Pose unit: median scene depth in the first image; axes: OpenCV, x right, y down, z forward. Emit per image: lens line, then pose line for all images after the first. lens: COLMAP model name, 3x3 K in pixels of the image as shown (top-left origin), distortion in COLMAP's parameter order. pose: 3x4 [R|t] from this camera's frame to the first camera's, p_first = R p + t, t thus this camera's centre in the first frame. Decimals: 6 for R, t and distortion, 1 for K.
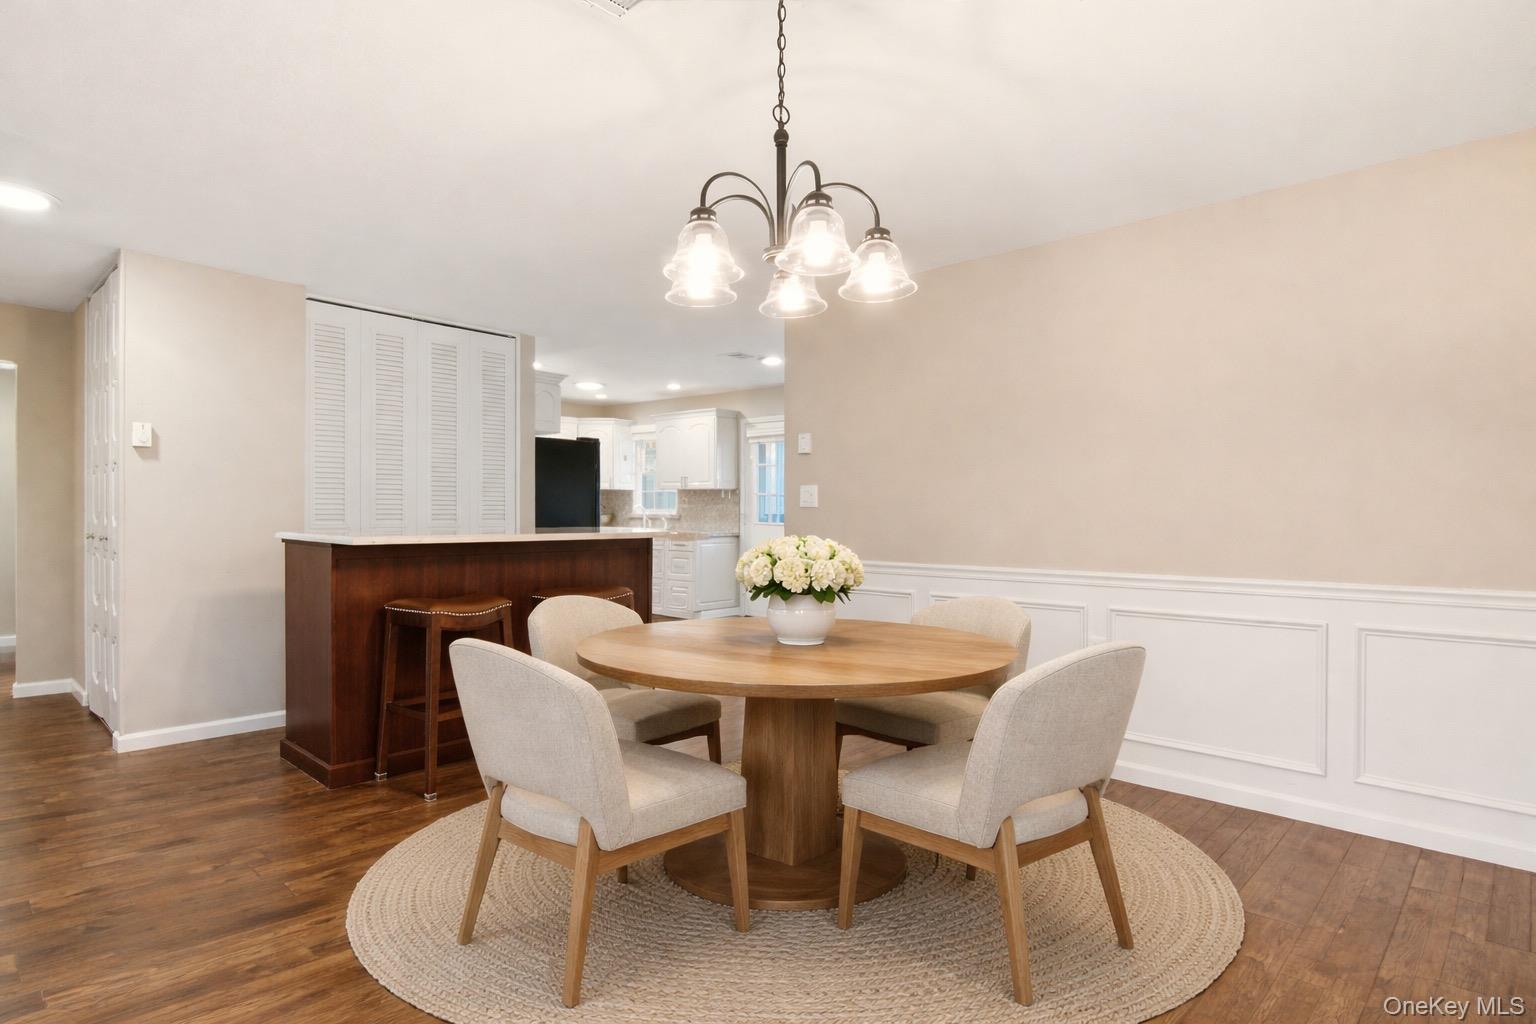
lens RADIAL K [[784.8, 0, 767.6], [0, 784.8, 521.9], [0, 0, 1]] dist [0.001002, -0.016412]
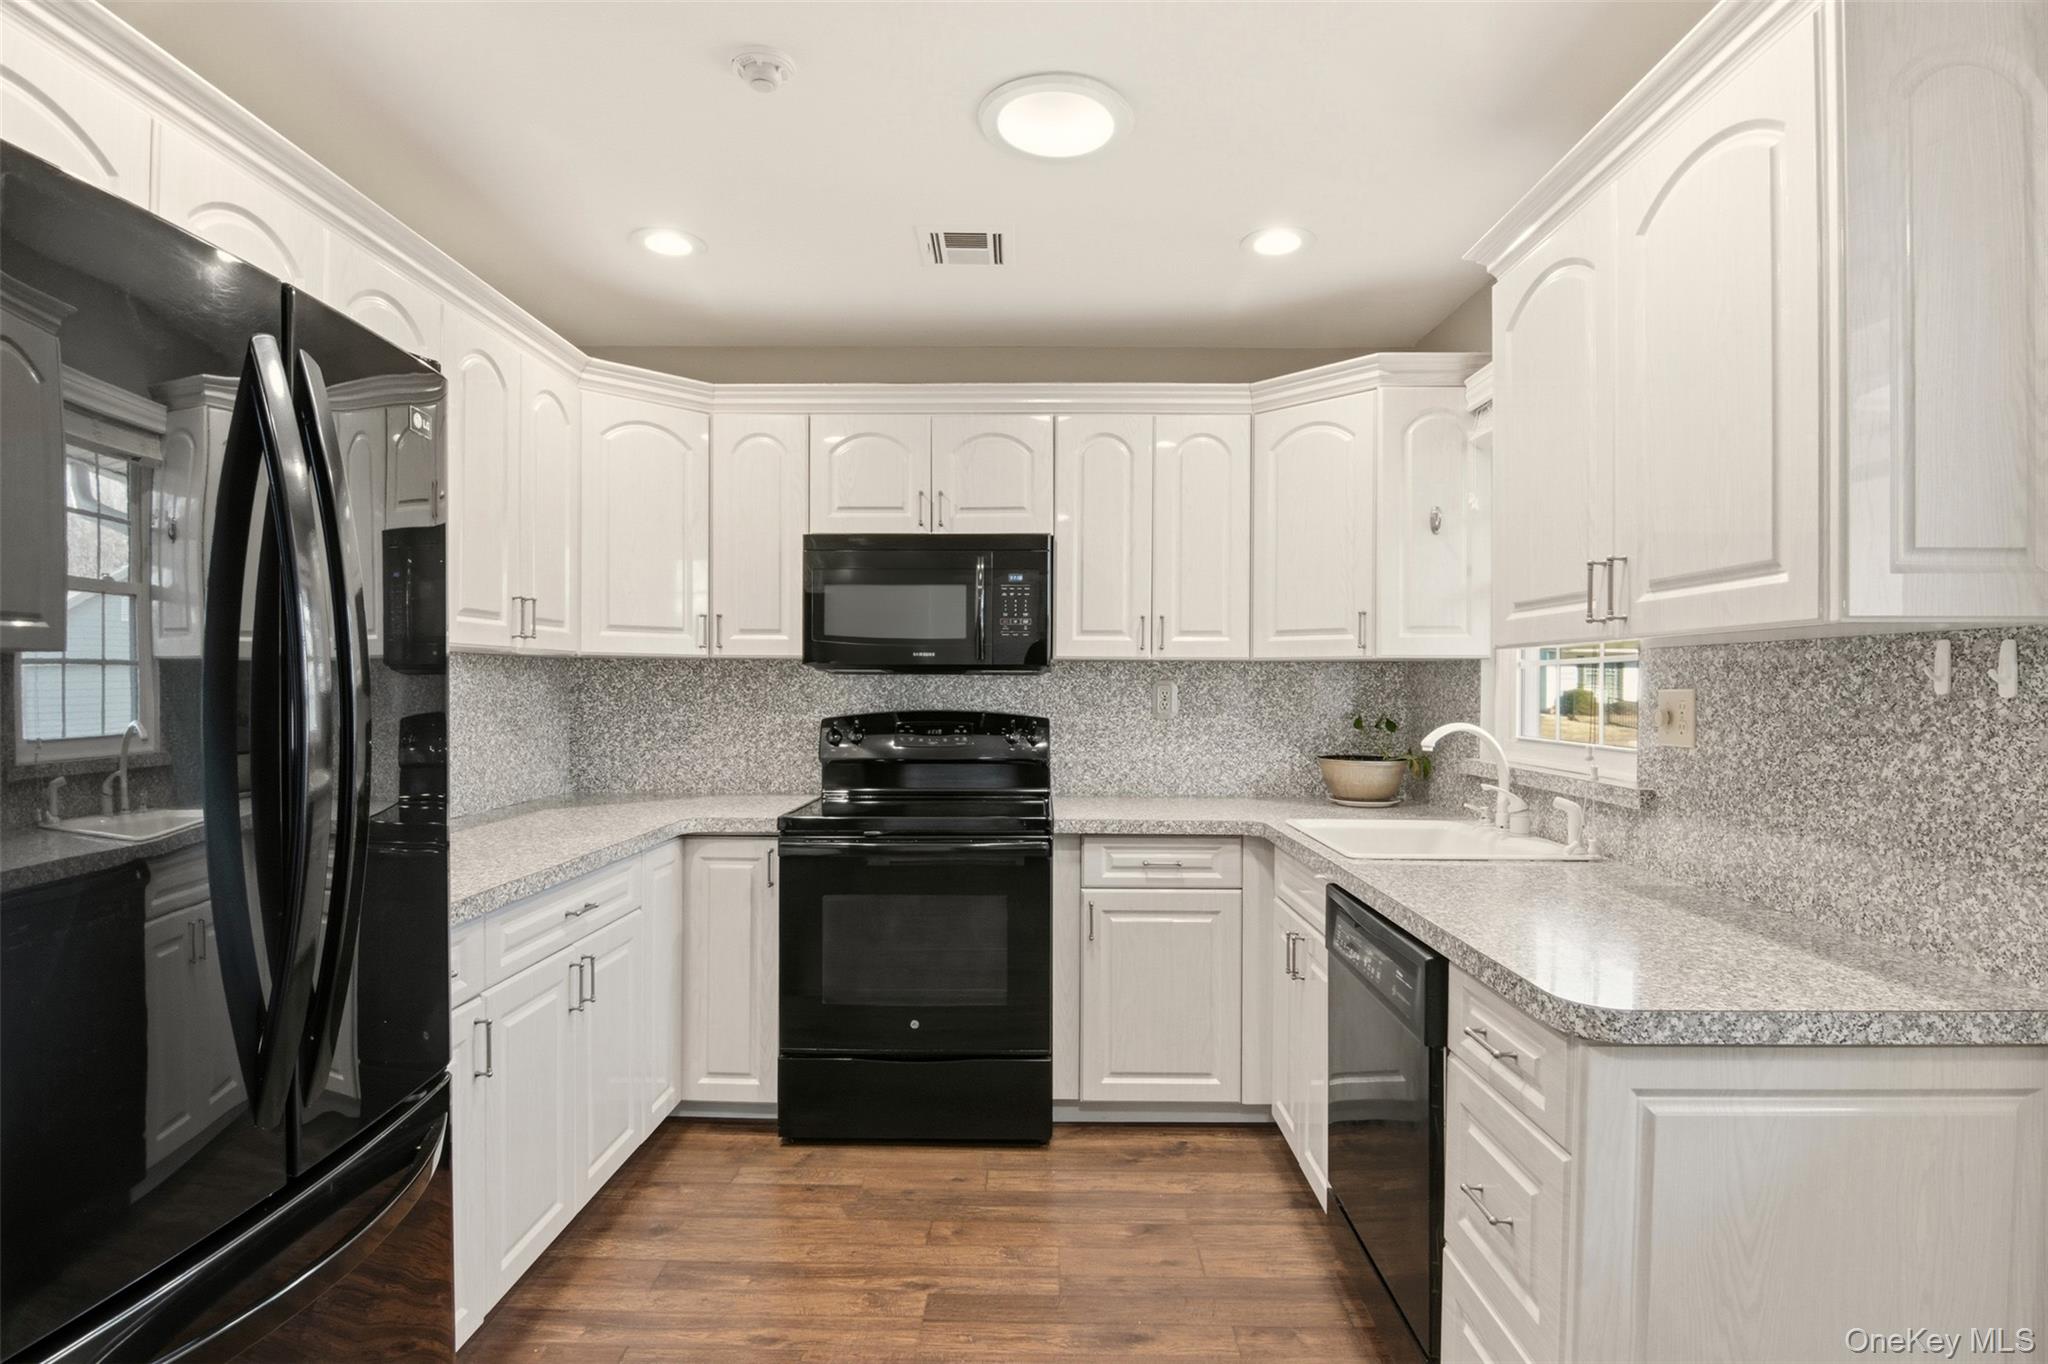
lens RADIAL K [[1046.5, 0, 1023.4], [0, 1046.5, 695.2], [0, 0, 1]] dist [0.001002, -0.016412]
pose [[0.640577, 0.004825, -0.767879, -0.024952], [-0.020828, 0.999722, -0.011093, -0.027625], [0.767612, 0.023100, 0.640499, 0.832257]]
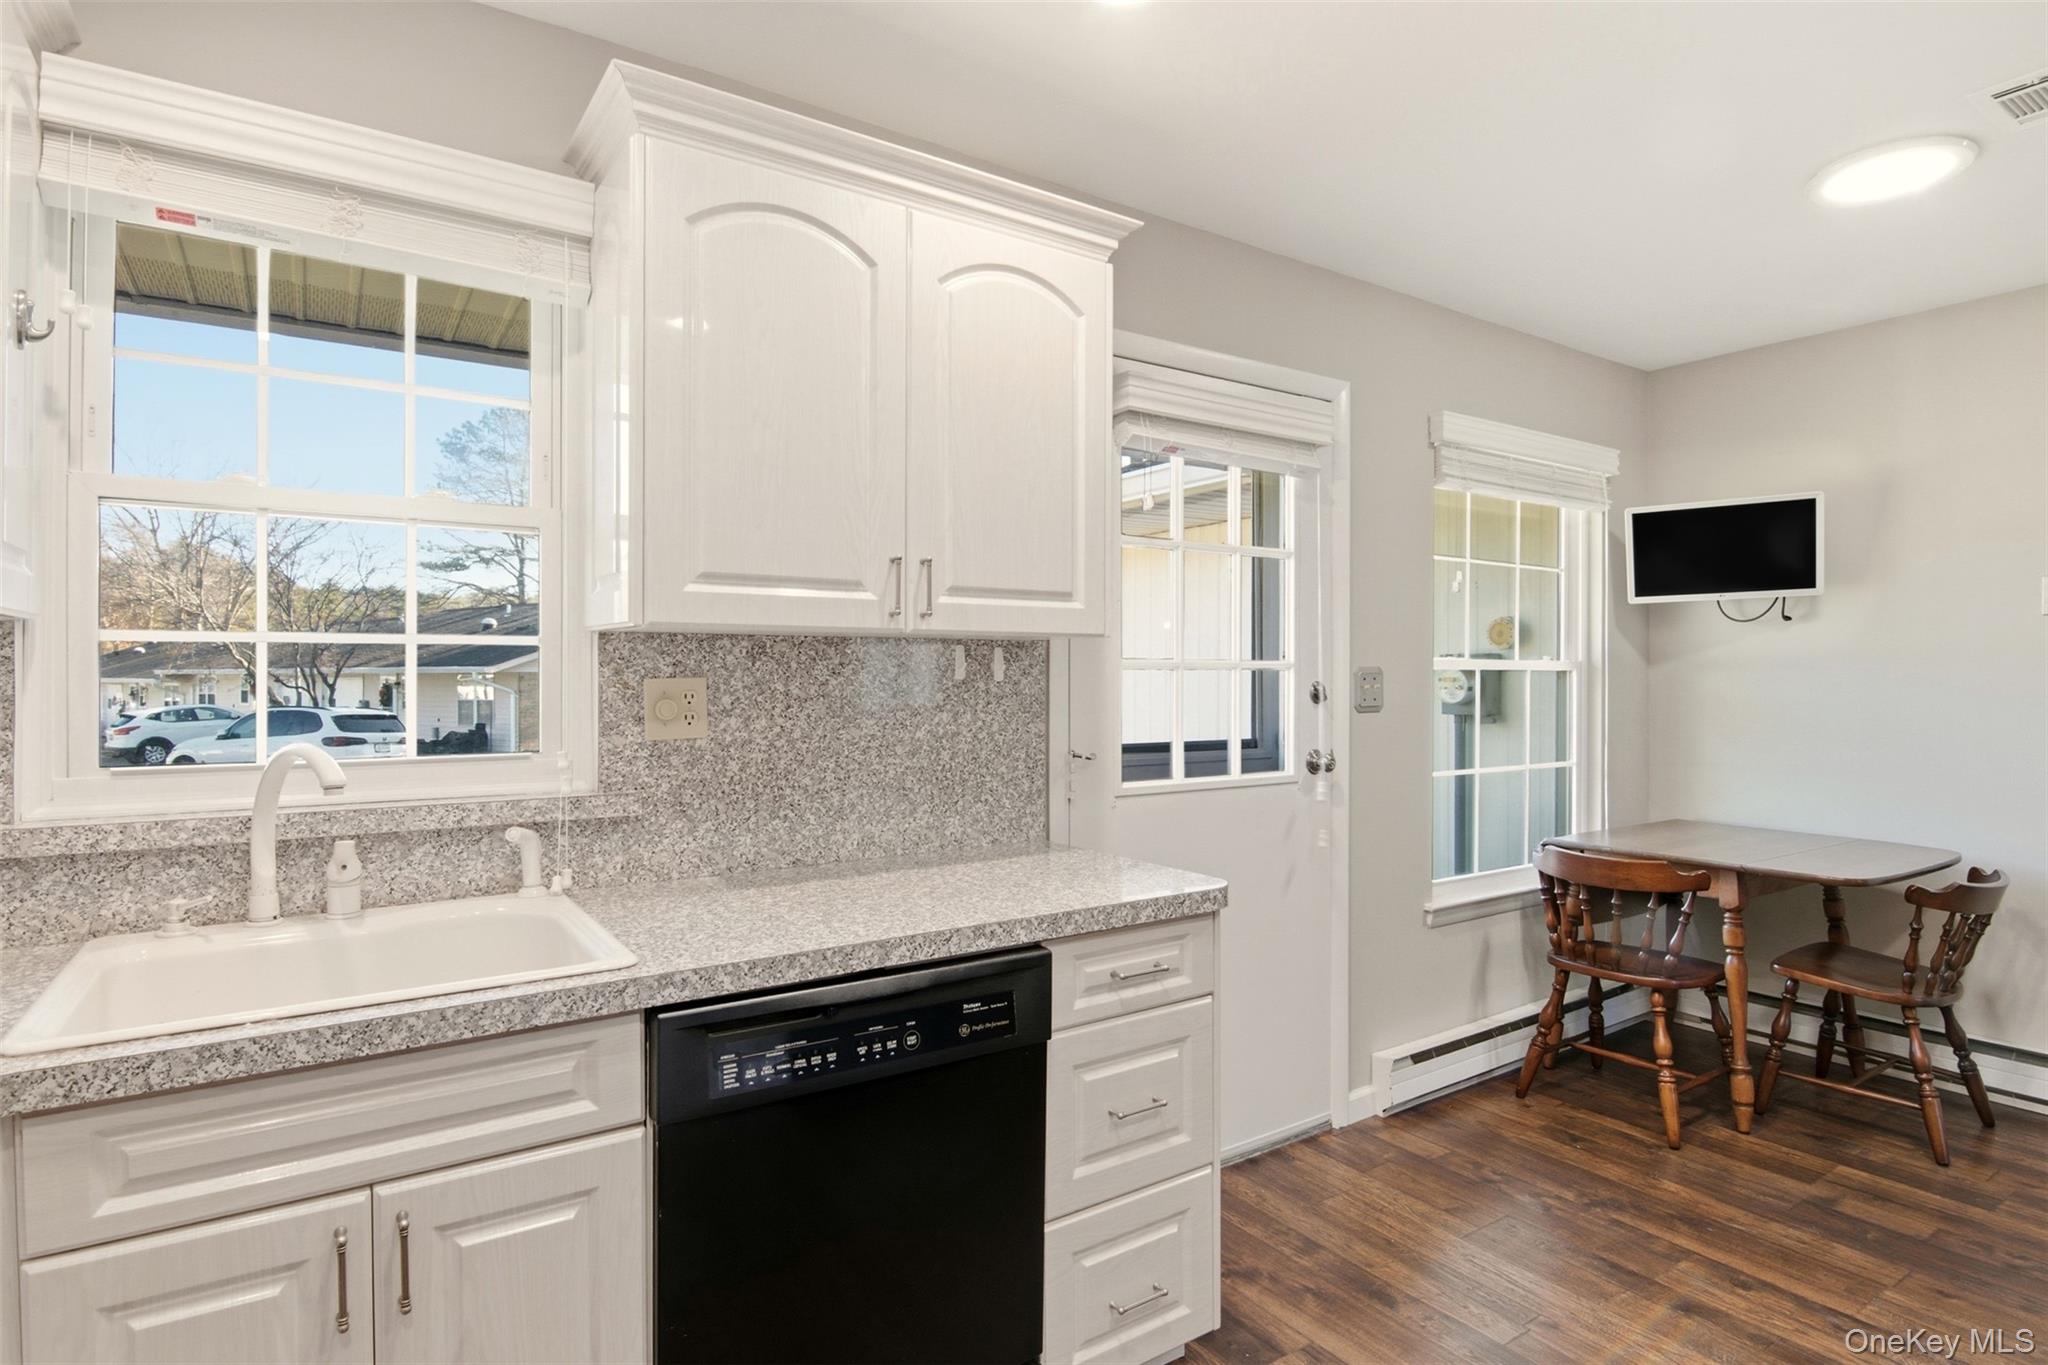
lens RADIAL K [[1056.3, 0, 1024.0], [0, 1056.3, 682.5], [0, 0, 1]] dist [-0.000911, -0.015837]
pose [[0.267222, -0.012667, 0.963552, -0.329638], [0.026704, 0.999627, 0.005736, -0.033445], [-0.963265, 0.024198, 0.267461, 0.974148]]
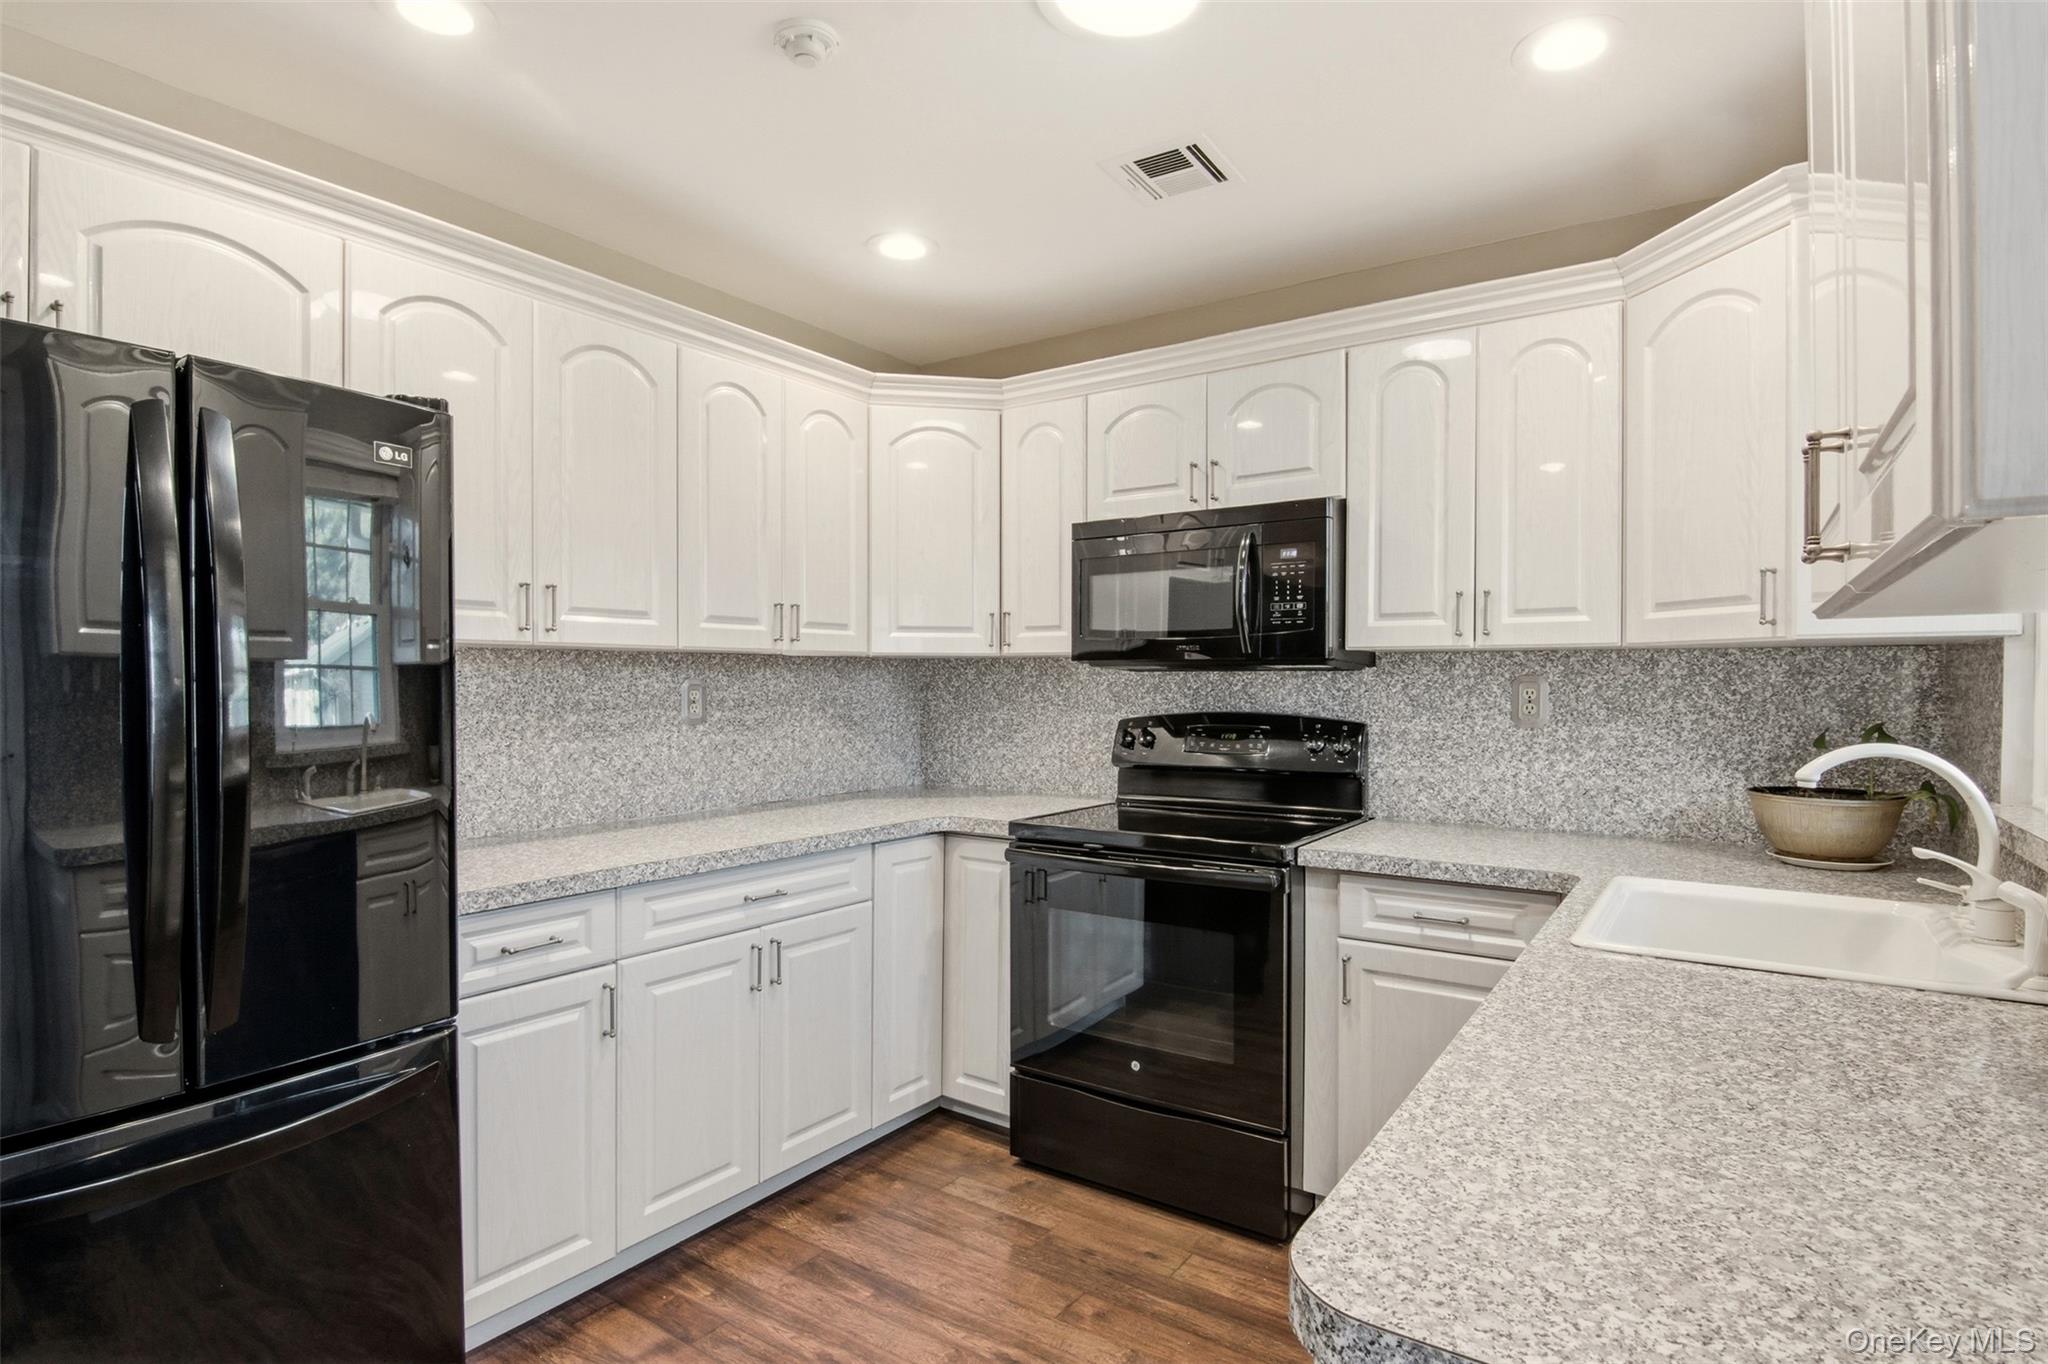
lens RADIAL K [[1051.5, 0, 1021.9], [0, 1051.5, 697.1], [0, 0, 1]] dist [0.000954, -0.017369]
pose [[0.108193, 0.009299, -0.994086, -0.011050], [-0.026394, 0.999631, 0.006478, -0.031153], [0.993779, 0.025537, 0.108399, 0.962910]]
